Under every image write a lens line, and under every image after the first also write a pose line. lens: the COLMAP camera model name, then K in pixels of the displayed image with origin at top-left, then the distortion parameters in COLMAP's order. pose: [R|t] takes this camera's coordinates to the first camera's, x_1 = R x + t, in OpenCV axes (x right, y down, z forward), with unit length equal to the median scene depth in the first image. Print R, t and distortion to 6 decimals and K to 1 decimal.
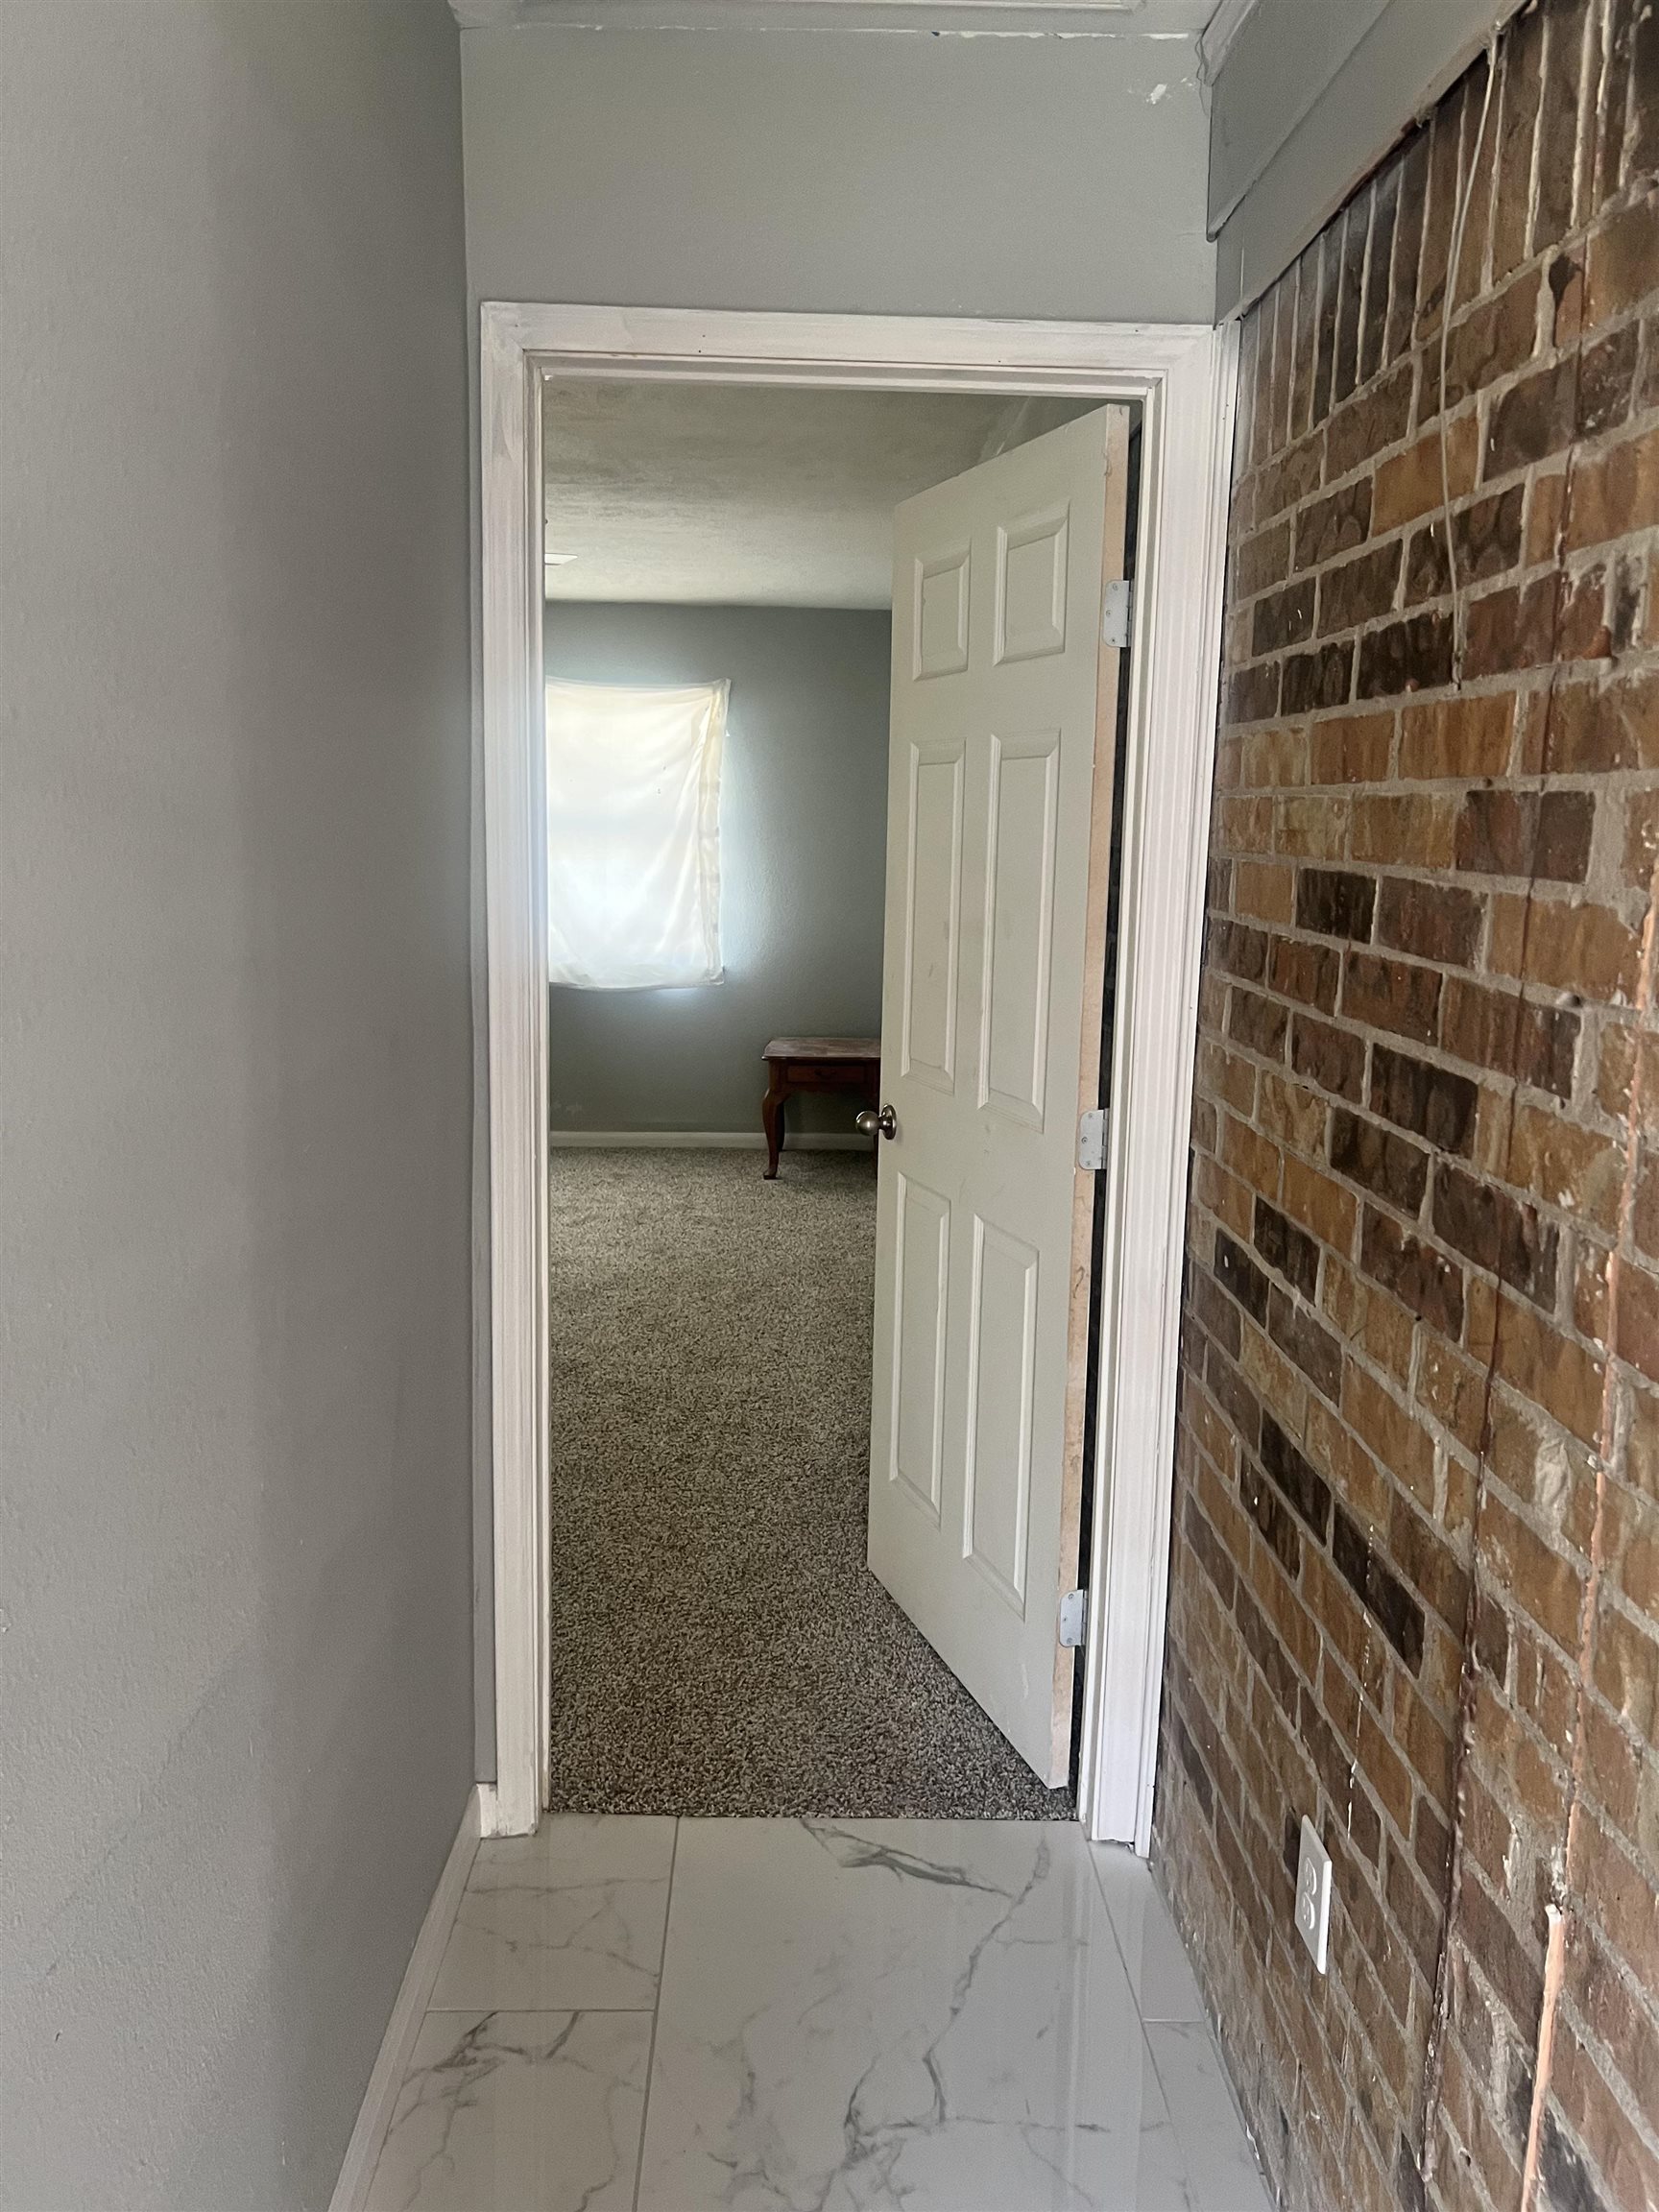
lens RADIAL K [[1660.6, 0, 822.3], [0, 1660.6, 1097.6], [0, 0, 1]] dist [0.050412, -0.054640]
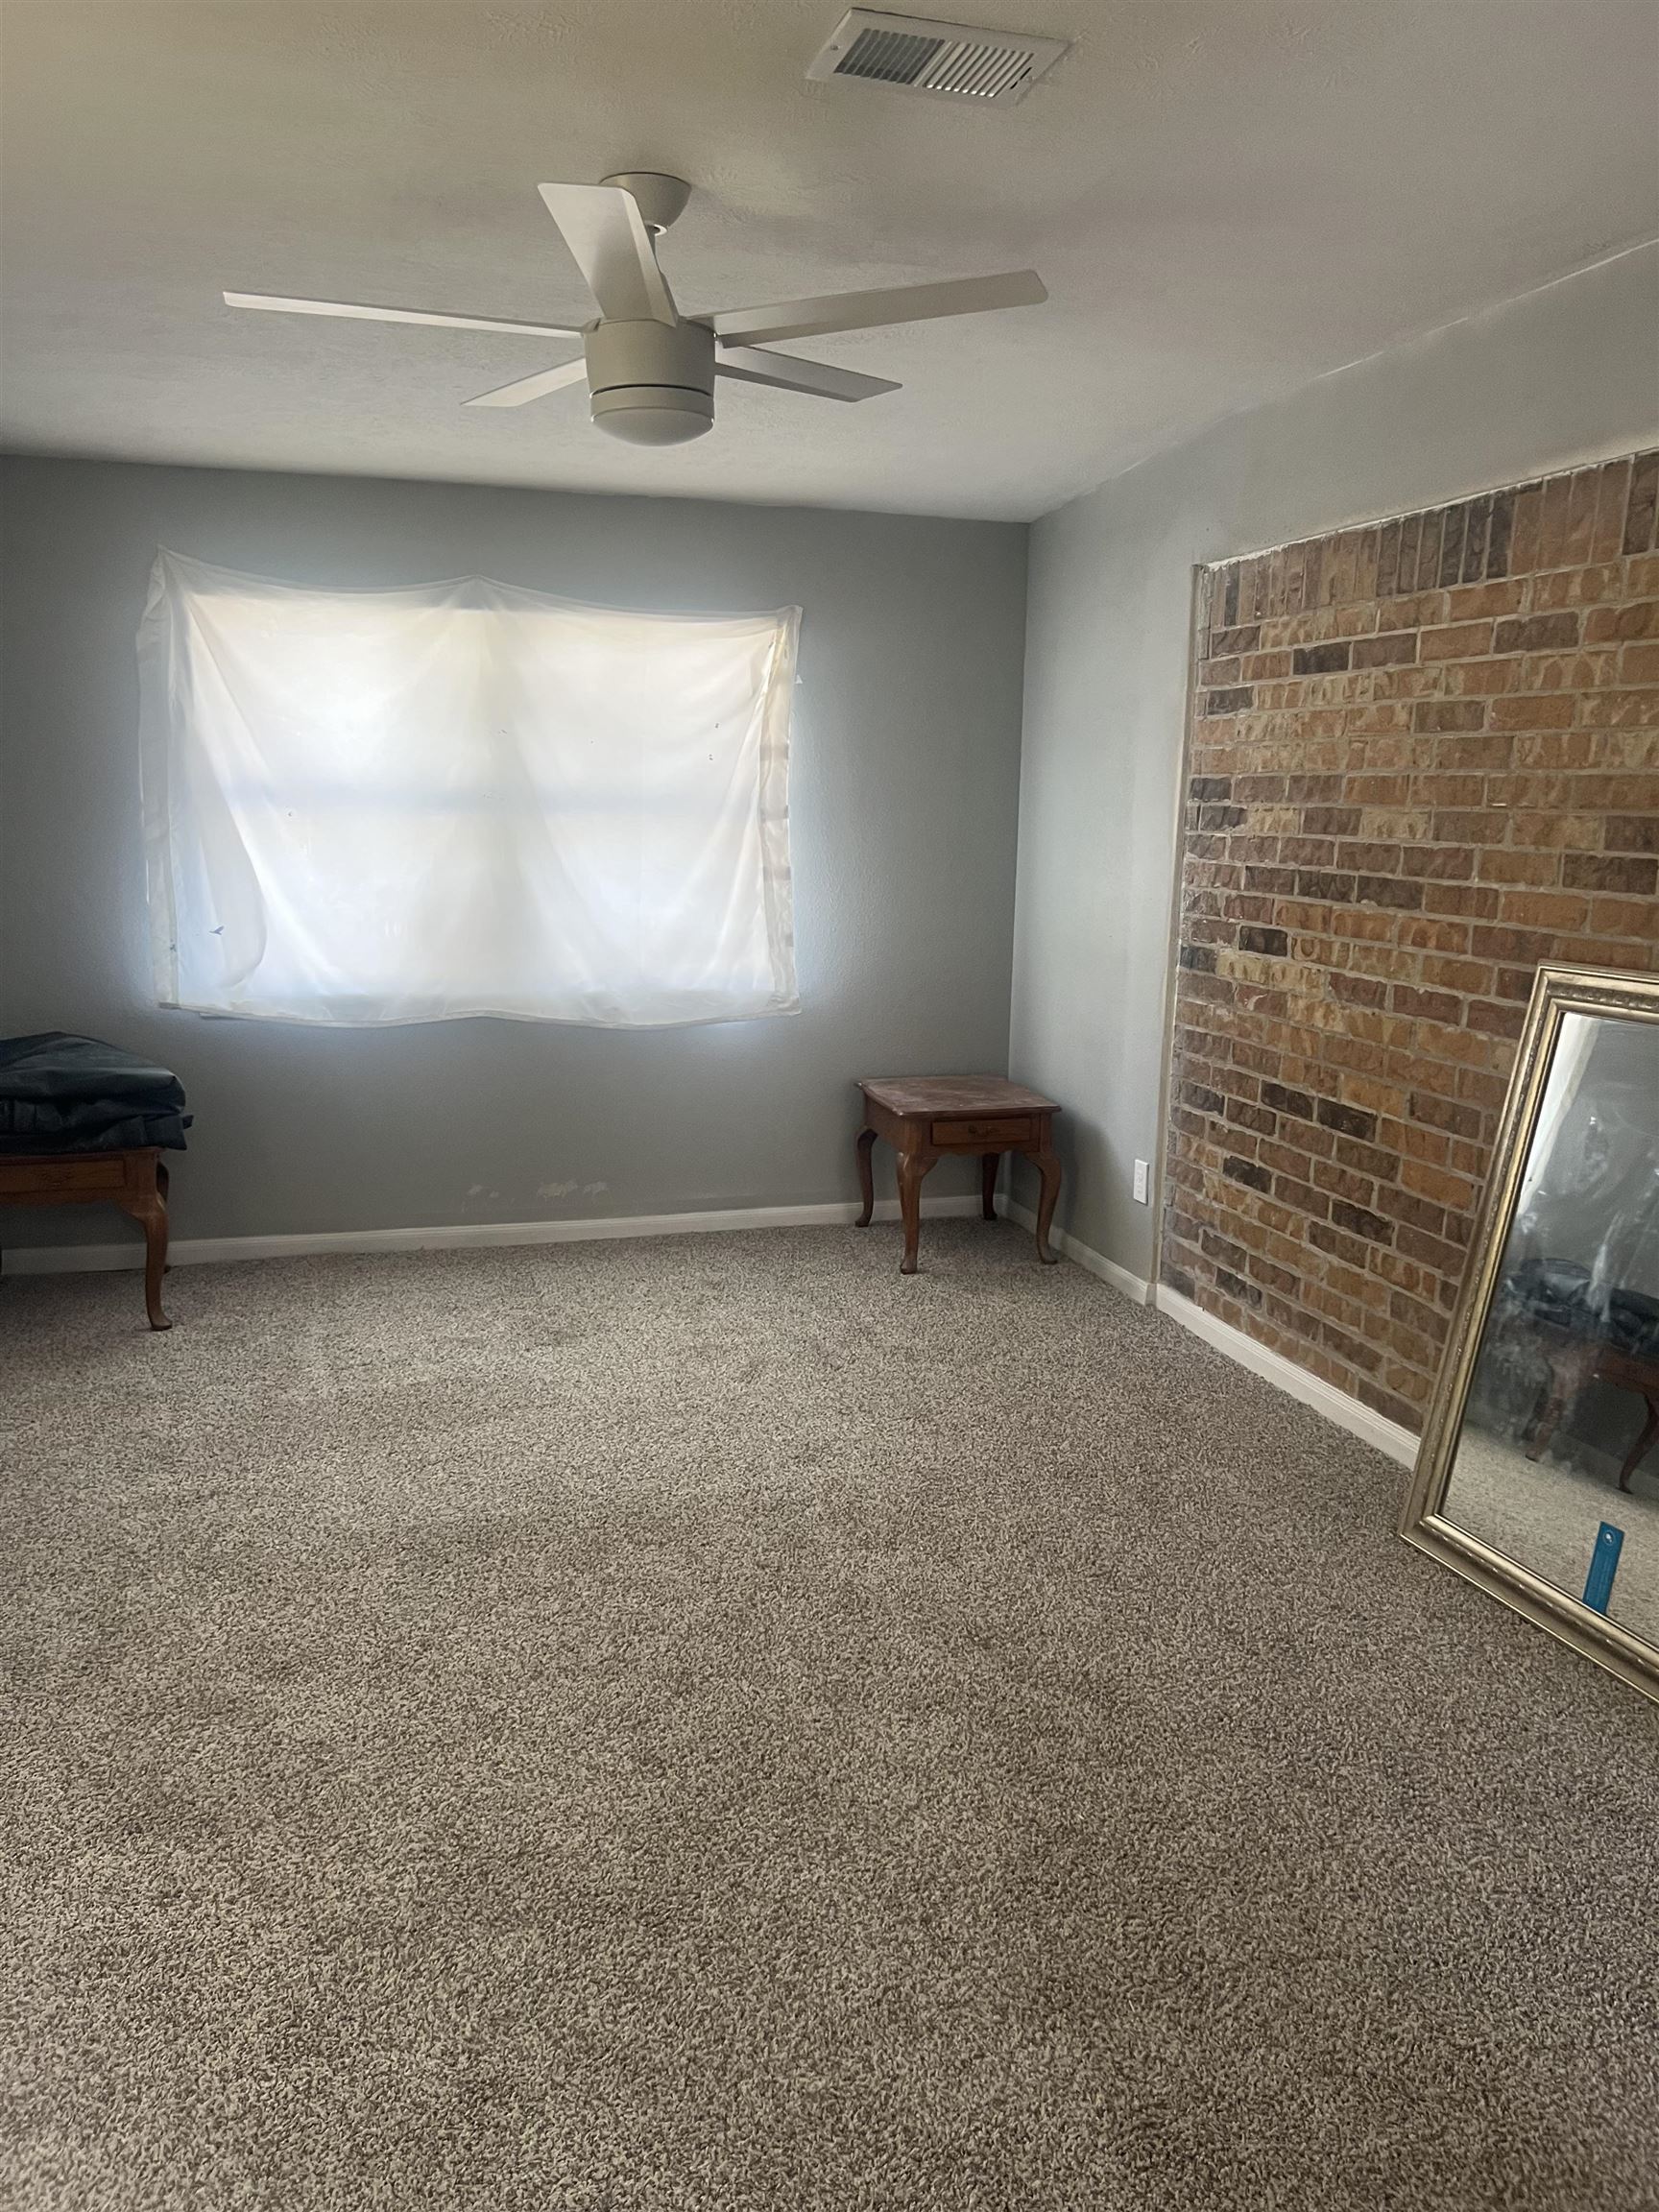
lens RADIAL K [[1660.6, 0, 842.8], [0, 1660.6, 1105.6], [0, 0, 1]] dist [0.050412, -0.054640]
pose [[0.962319, -0.050525, 0.267186, -0.248027], [0.043905, 0.998564, 0.030697, -0.049507], [-0.268353, -0.017810, 0.963156, 0.268349]]
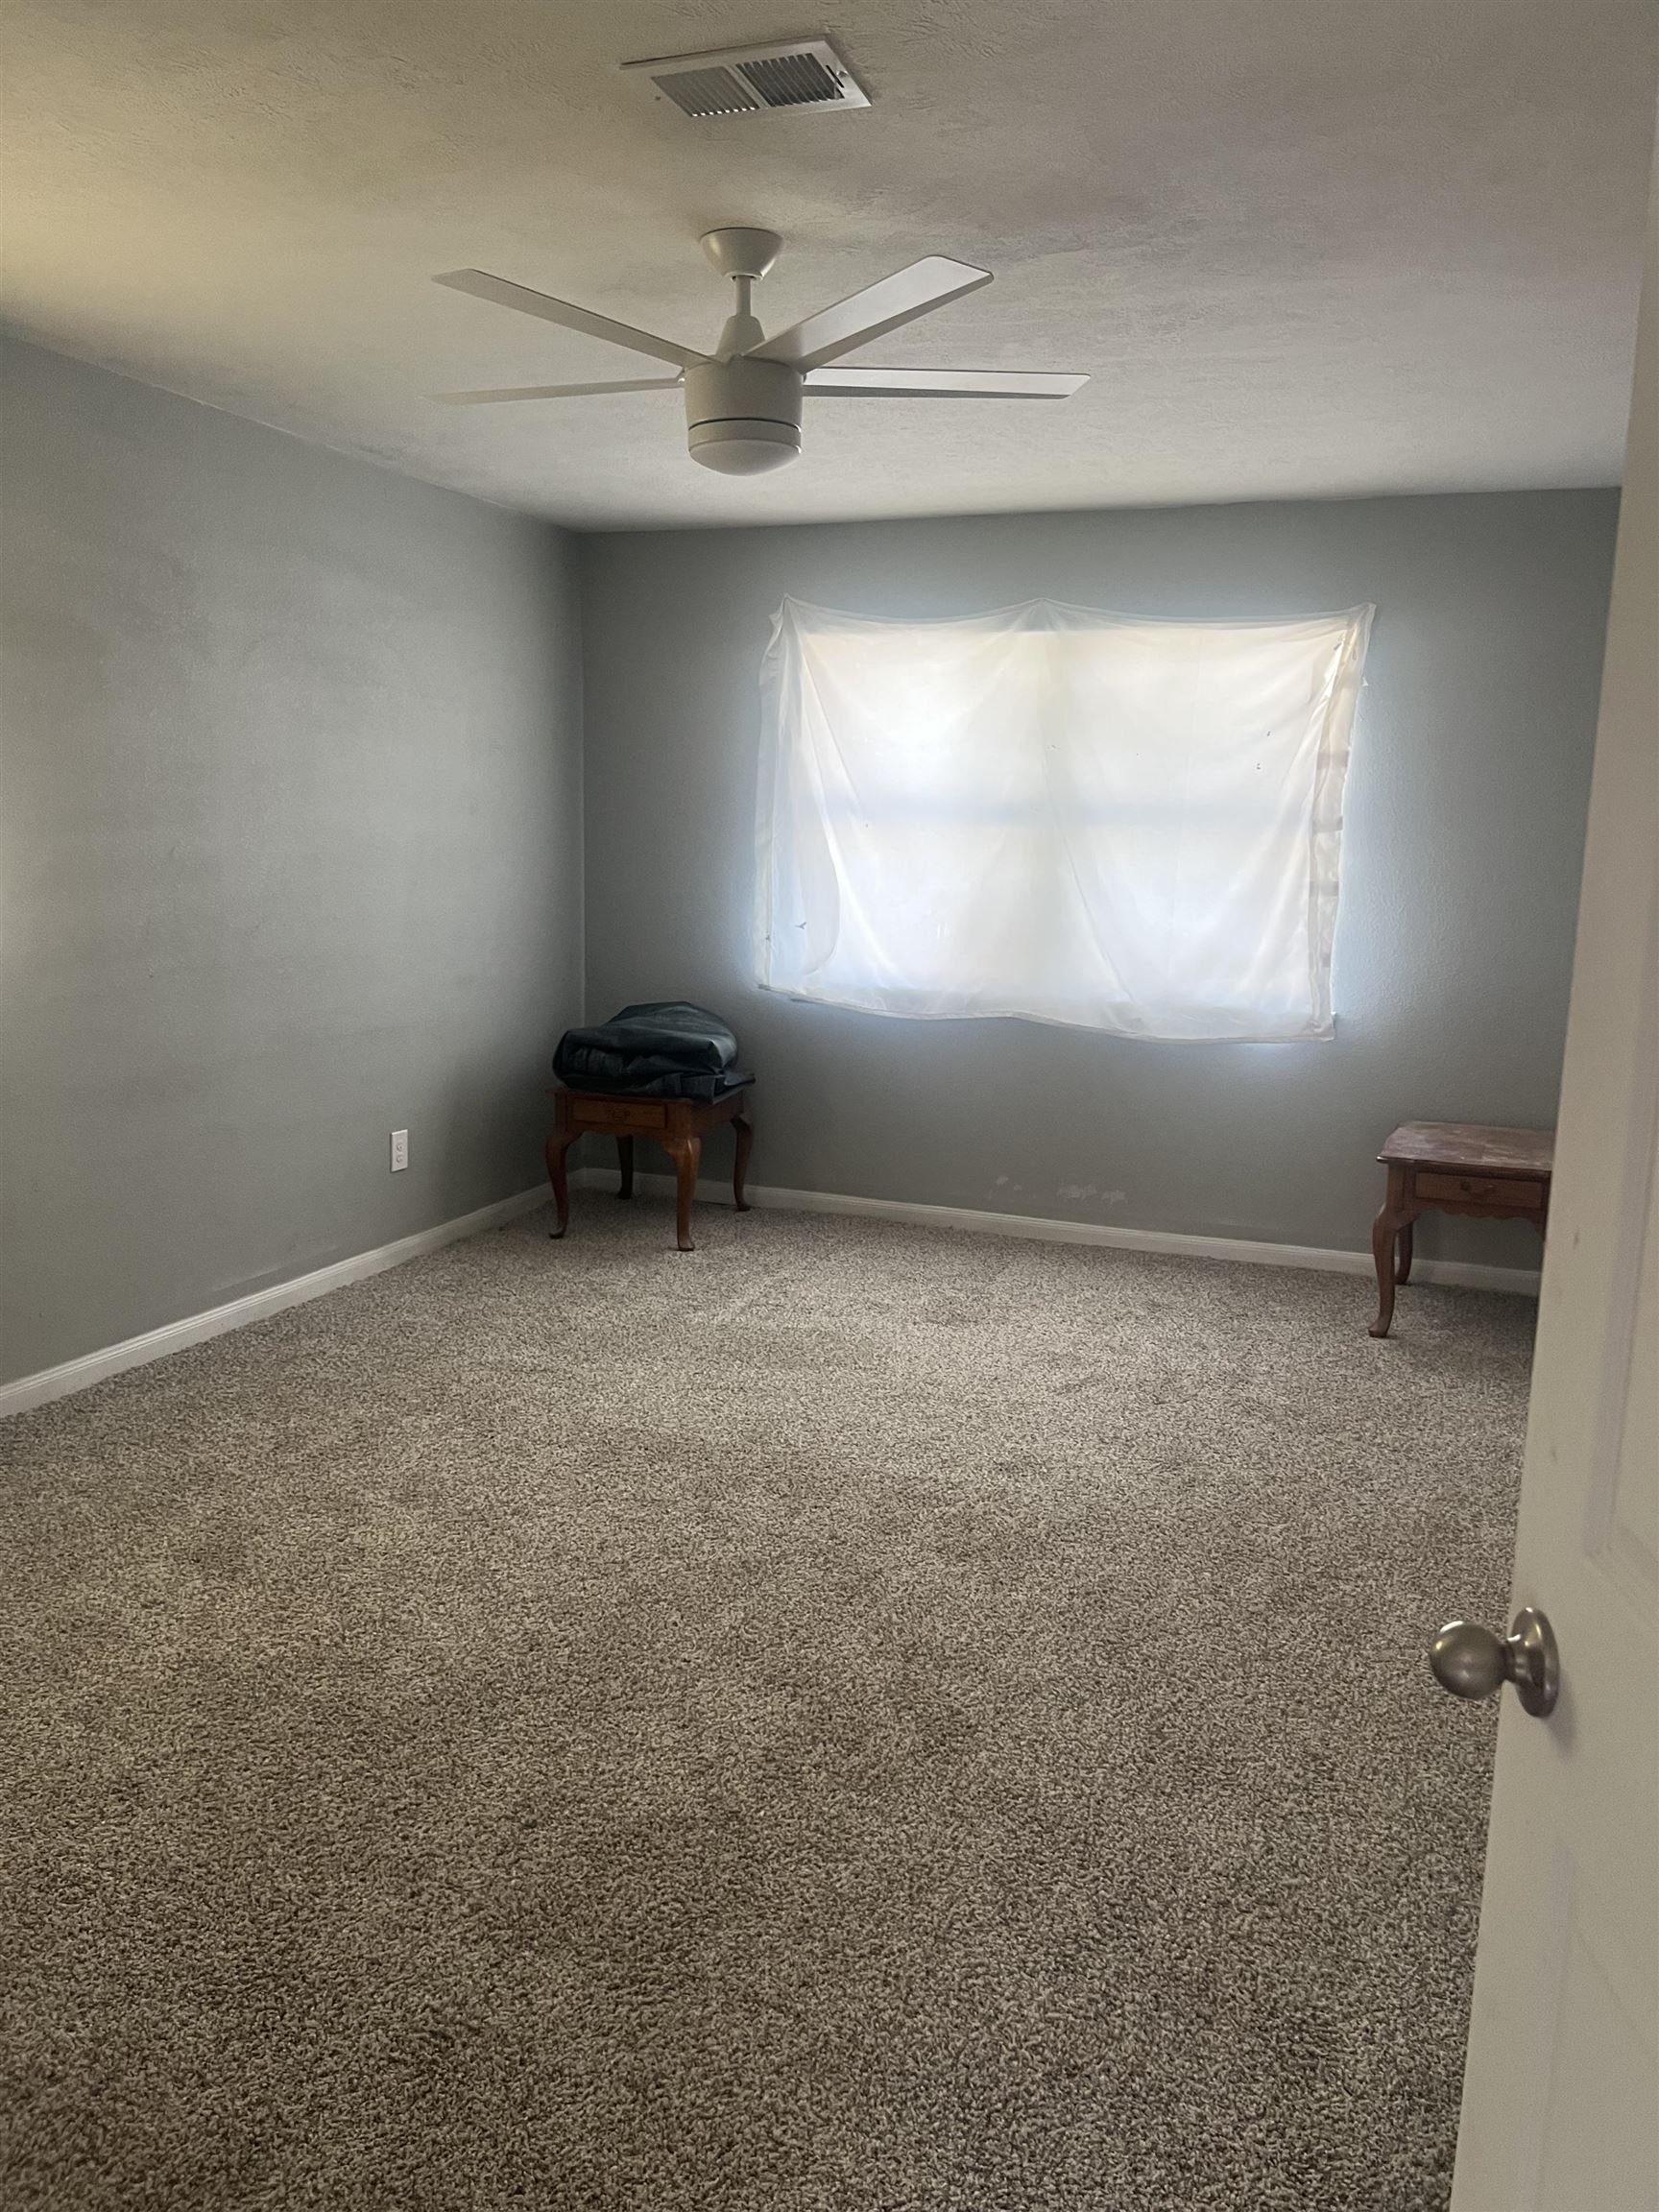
lens RADIAL K [[1660.6, 0, 844.5], [0, 1660.6, 1106.2], [0, 0, 1]] dist [0.050412, -0.054640]
pose [[0.926148, 0.067844, -0.371008, 0.012541], [-0.065012, 0.997681, 0.020150, -0.042212], [0.371515, 0.005458, 0.928411, 0.274142]]
